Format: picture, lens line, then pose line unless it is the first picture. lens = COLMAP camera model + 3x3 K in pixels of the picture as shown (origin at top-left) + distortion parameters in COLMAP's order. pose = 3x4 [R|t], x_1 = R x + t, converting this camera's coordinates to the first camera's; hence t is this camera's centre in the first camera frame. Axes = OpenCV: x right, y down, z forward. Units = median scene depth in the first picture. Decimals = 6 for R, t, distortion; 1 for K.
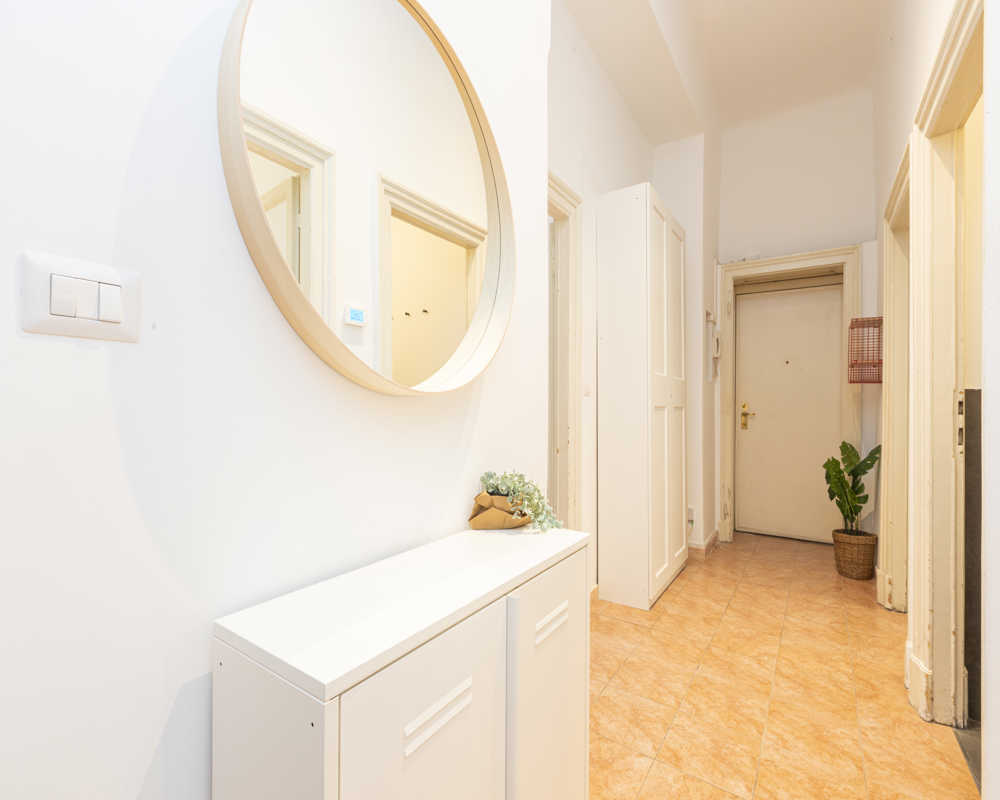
lens RADIAL K [[474.1, 0, 502.2], [0, 474.1, 399.5], [0, 0, 1]] dist [0.001987, -0.003721]
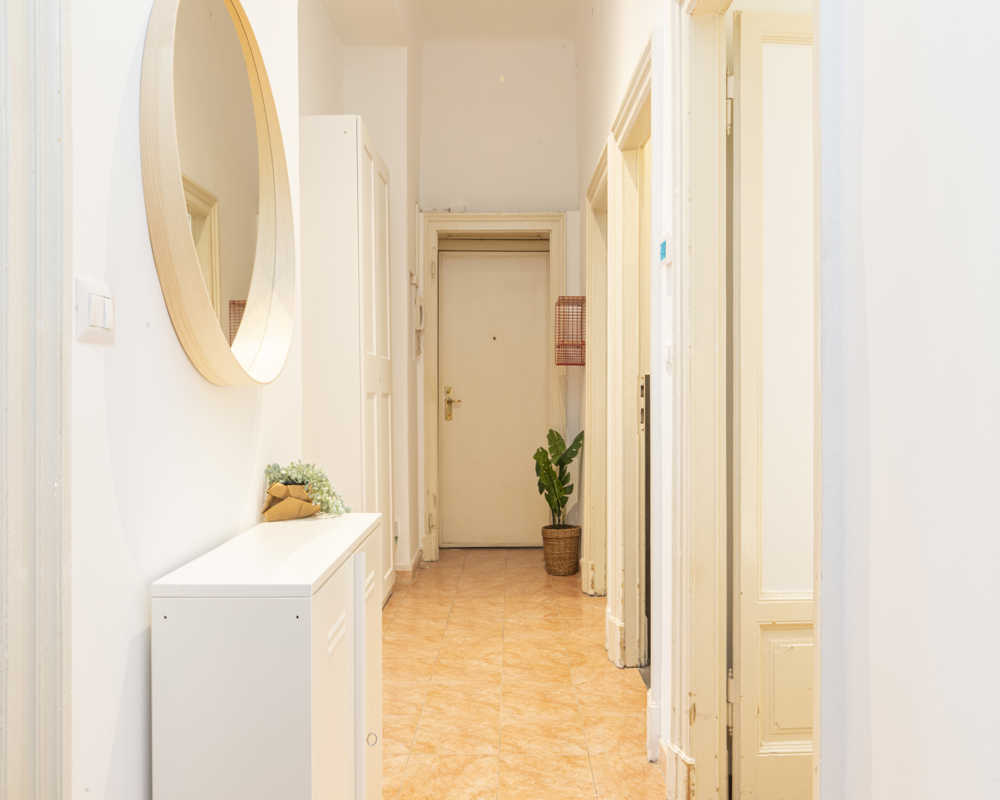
lens RADIAL K [[794.8, 0, 499.4], [0, 794.8, 398.3], [0, 0, 1]] dist [-0.017655, -0.003047]
pose [[0.837144, -0.016092, 0.546746, -0.256287], [0.004634, 0.999740, 0.022329, -0.006577], [-0.546963, -0.016159, 0.837001, -0.288690]]
